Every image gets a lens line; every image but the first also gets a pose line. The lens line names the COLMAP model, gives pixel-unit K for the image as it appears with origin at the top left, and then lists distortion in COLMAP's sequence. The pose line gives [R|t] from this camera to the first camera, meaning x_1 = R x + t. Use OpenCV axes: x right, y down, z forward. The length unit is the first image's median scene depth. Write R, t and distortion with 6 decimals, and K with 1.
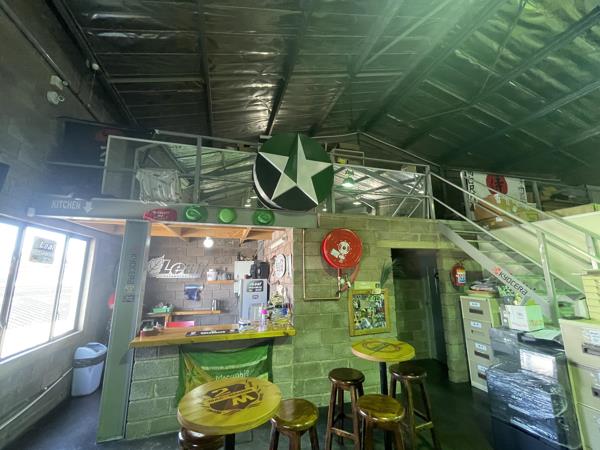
lens RADIAL K [[248.0, 0, 299.1], [0, 248.0, 224.8], [0, 0, 1]] dist [0.001330, 0.000020]
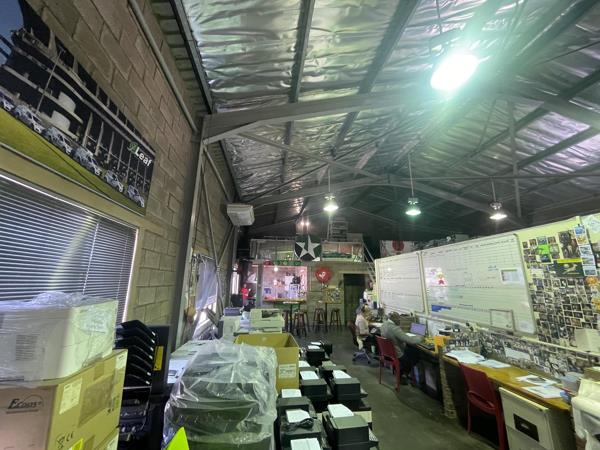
lens RADIAL K [[248.0, 0, 301.2], [0, 248.0, 225.0], [0, 0, 1]] dist [0.001330, 0.000020]
pose [[0.988920, -0.009721, -0.148130, 0.335003], [0.003920, 0.999216, -0.039398, -0.347484], [0.148397, 0.038381, 0.988183, -1.864104]]
